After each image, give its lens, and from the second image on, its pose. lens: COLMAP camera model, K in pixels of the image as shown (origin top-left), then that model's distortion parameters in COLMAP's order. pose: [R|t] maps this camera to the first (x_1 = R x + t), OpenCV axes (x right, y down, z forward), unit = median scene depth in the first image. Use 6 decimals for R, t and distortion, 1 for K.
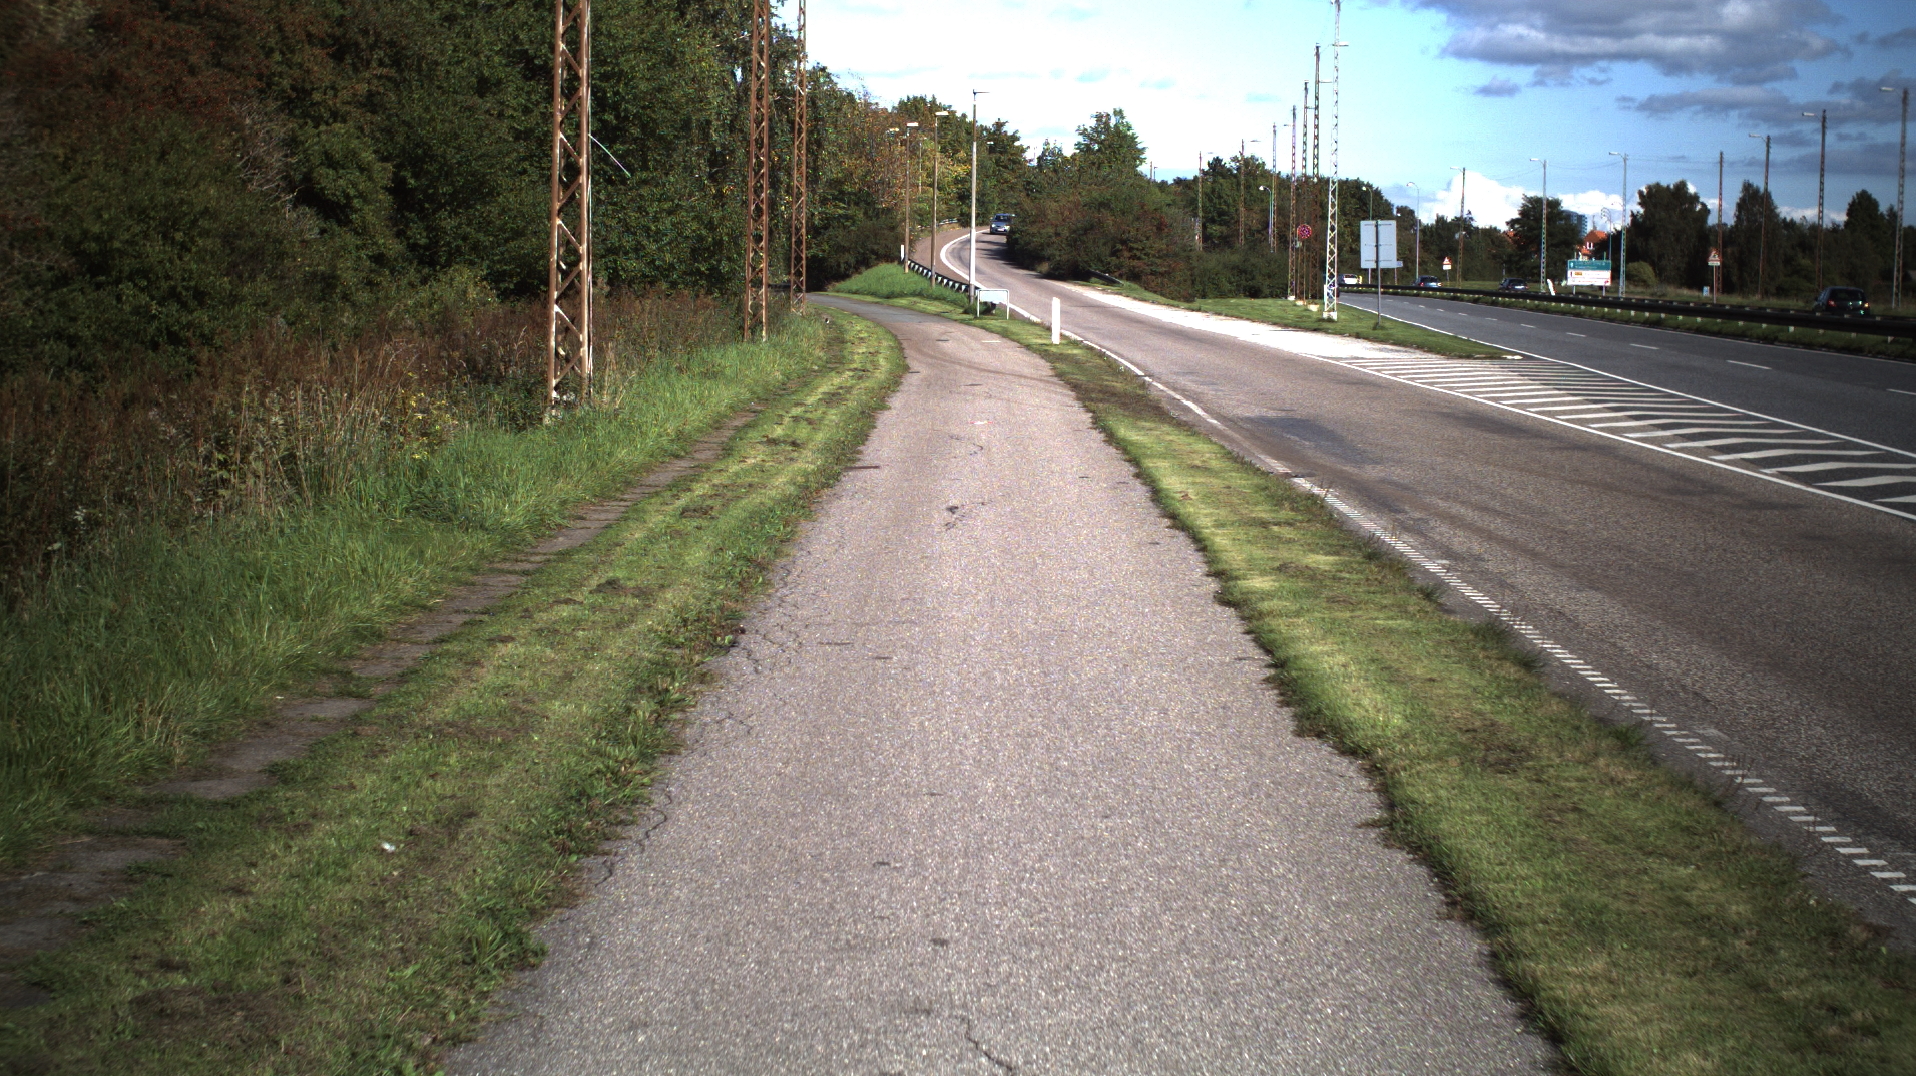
lens RADIAL K [[3349.1, 0, 954.9], [0, 3349.1, 527.3], [0, 0, 1]] dist [-0.247715, 0.000000]
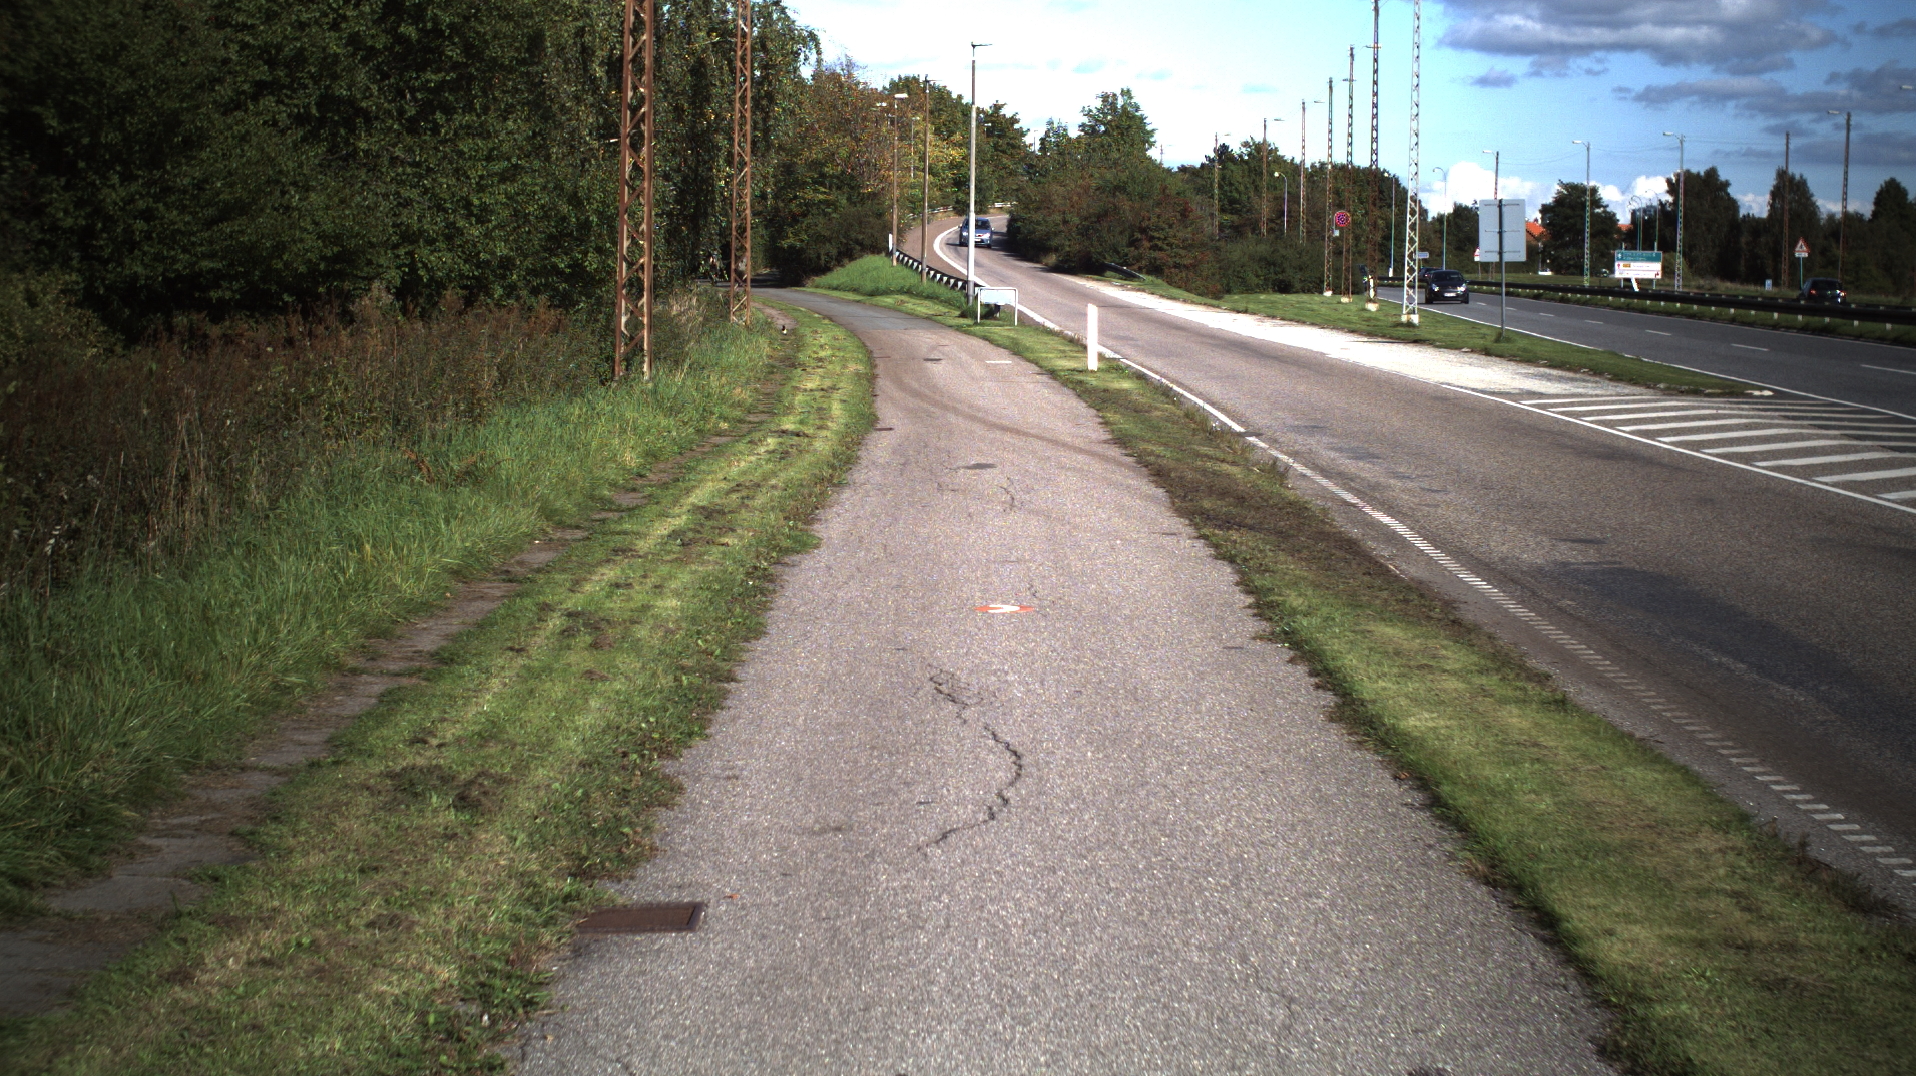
lens RADIAL K [[3349.1, 0, 959.0], [0, 3349.1, 544.9], [0, 0, 1]] dist [-0.247715, 0.000000]
pose [[0.999996, -0.001023, 0.002451, 0.000277], [0.001003, 0.999968, 0.007890, -0.018878], [-0.002459, -0.007887, 0.999966, 0.236722]]
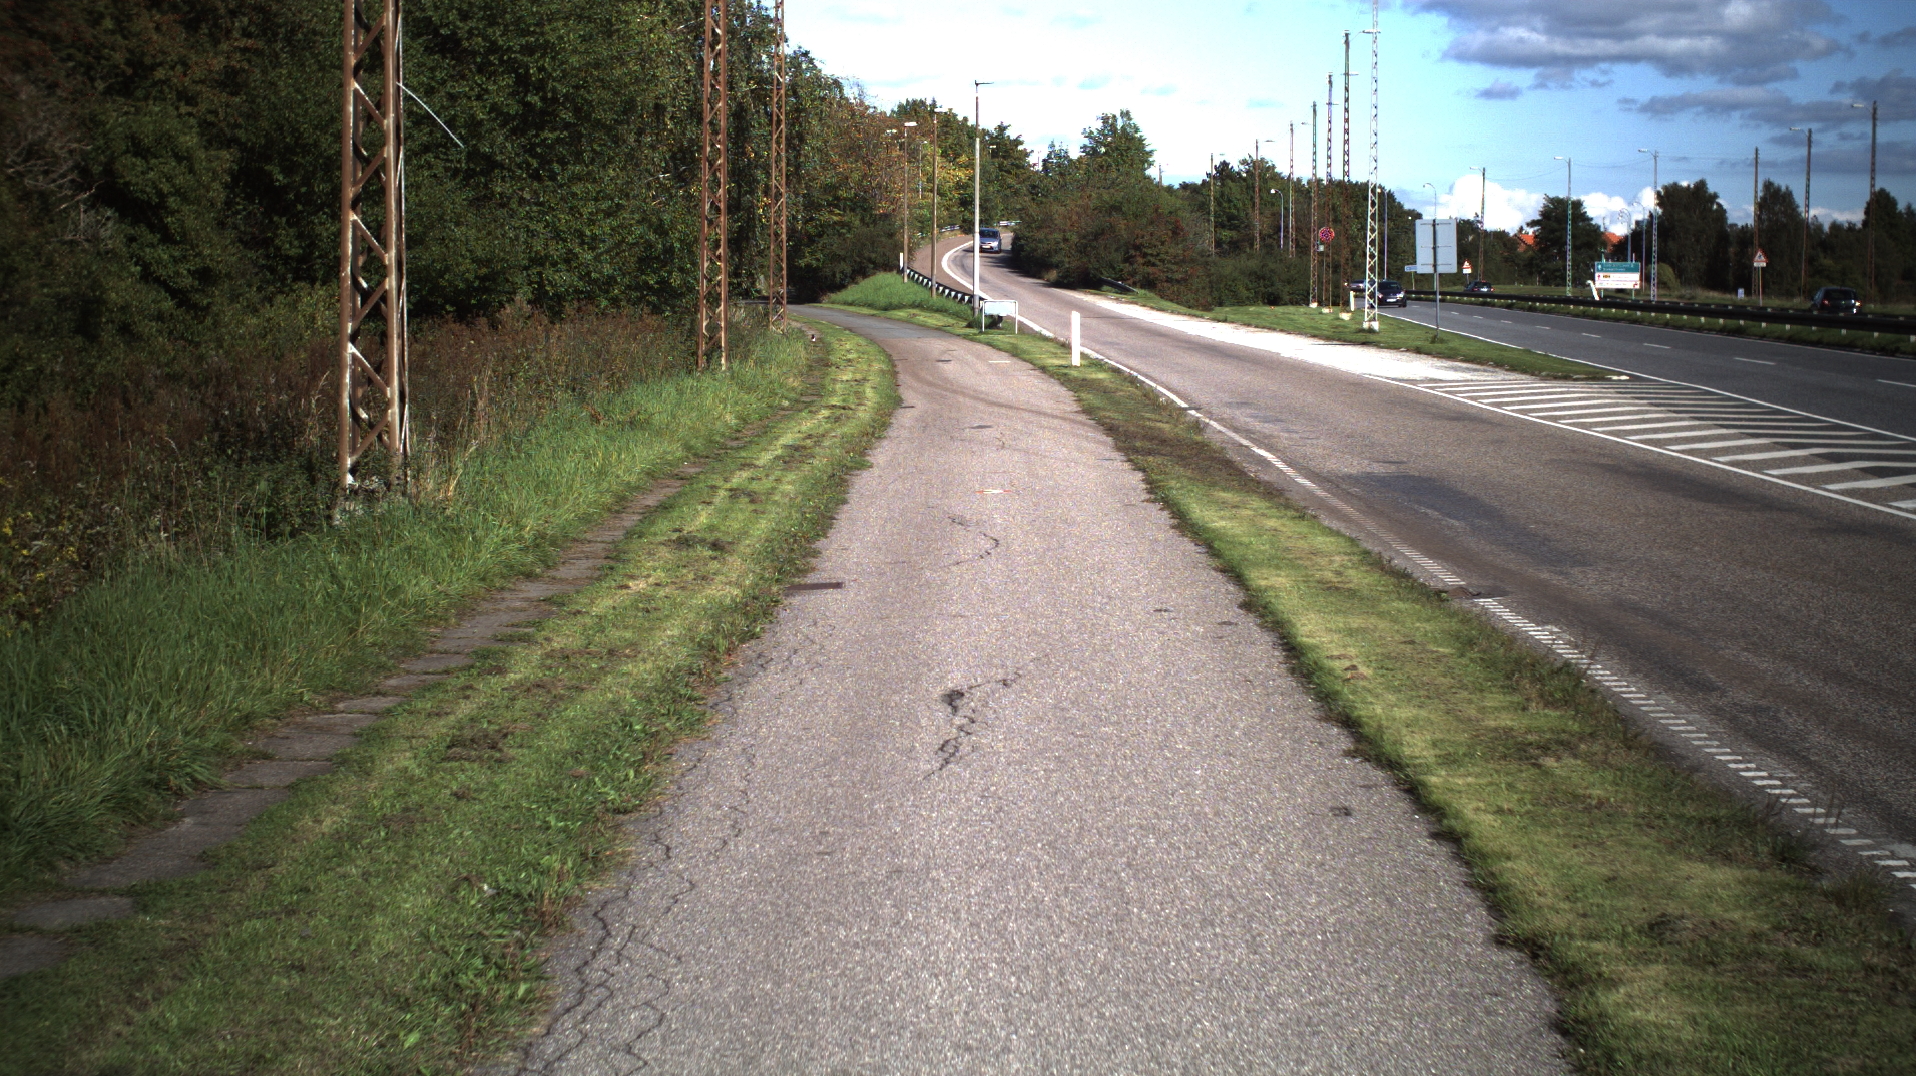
lens RADIAL K [[3349.1, 0, 961.7], [0, 3349.1, 533.8], [0, 0, 1]] dist [-0.247715, 0.000000]
pose [[0.999955, -0.009489, 0.000474, 0.000214], [0.009489, 0.999955, -0.000530, -0.009481], [-0.000469, 0.000535, 1.000000, 0.118345]]
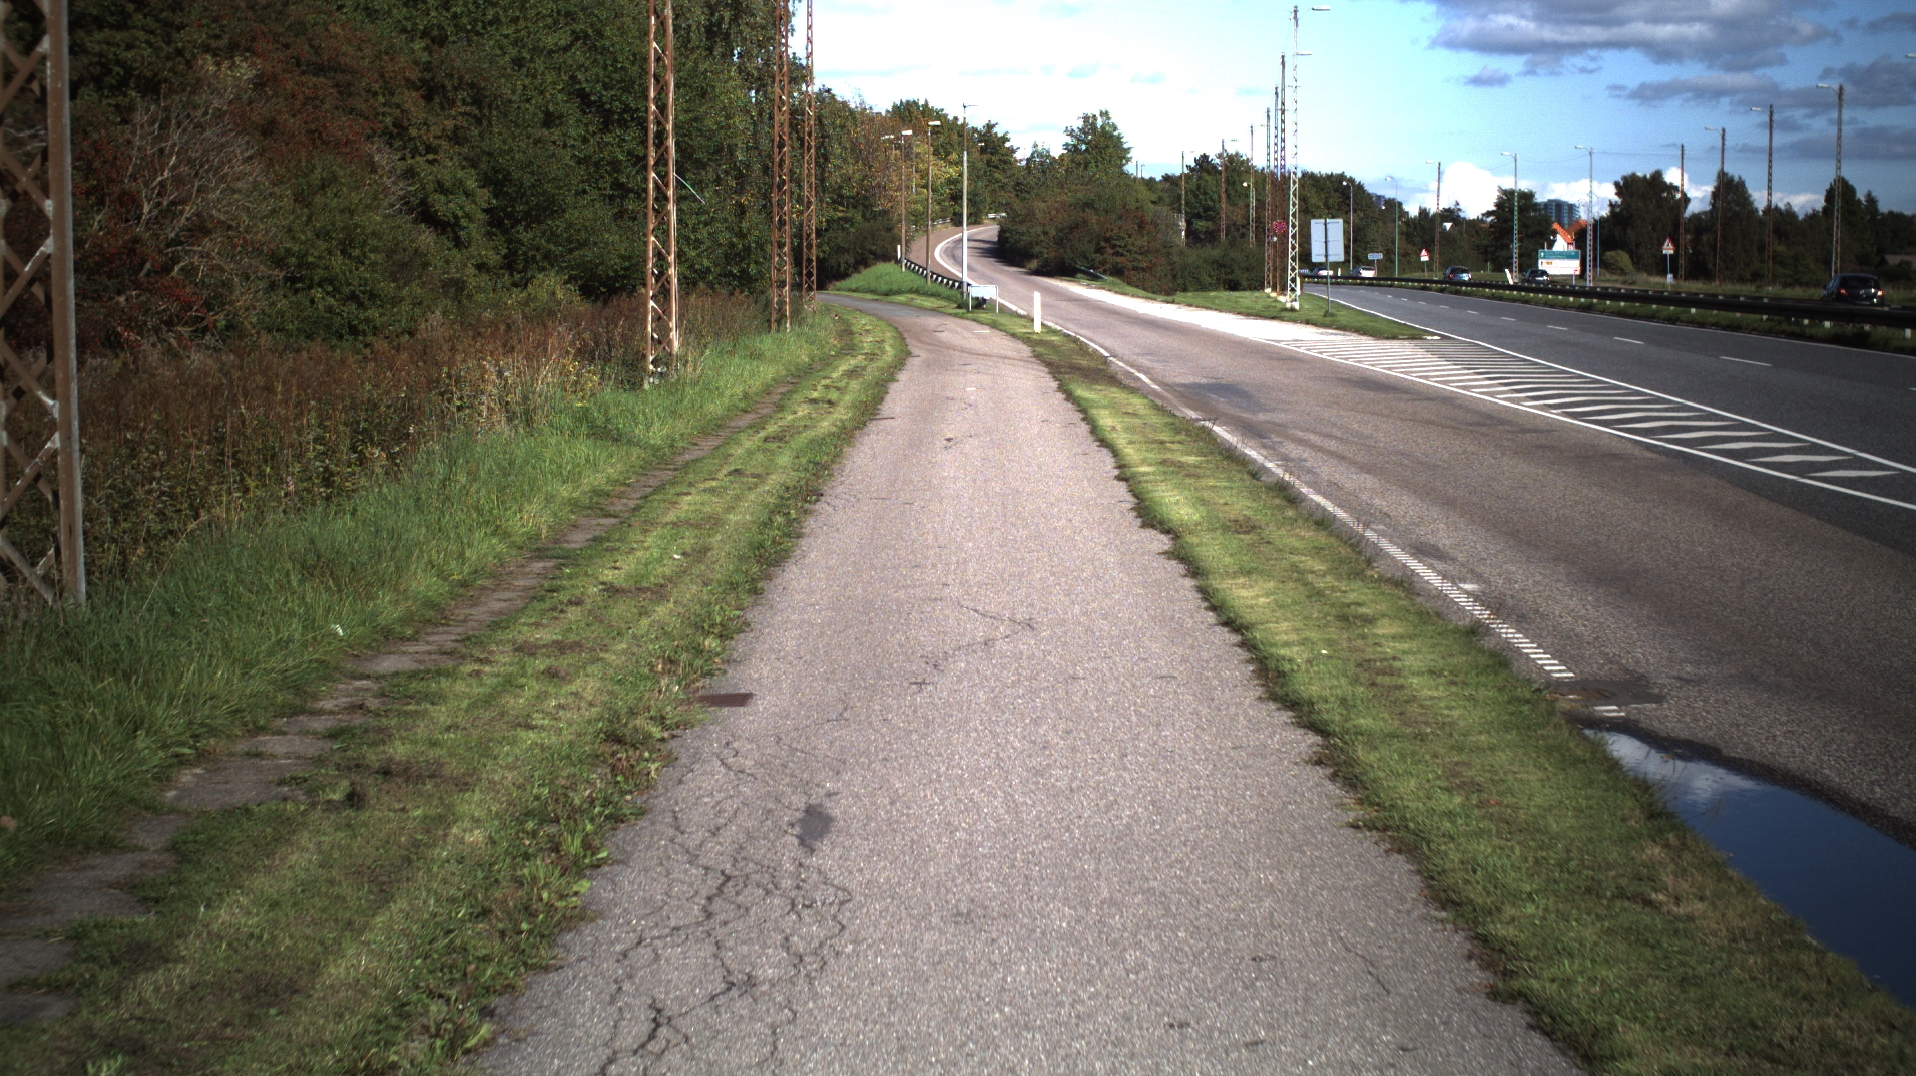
lens RADIAL K [[3346.3, 0, 958.7], [0, 3346.3, 539.6], [0, 0, 1]] dist [-0.239298, 0.000000]
pose [[0.999900, -0.014001, 0.001839, 0.000057], [0.013993, 0.999892, 0.004541, 0.008631], [-0.001902, -0.004515, 0.999988, -0.118054]]
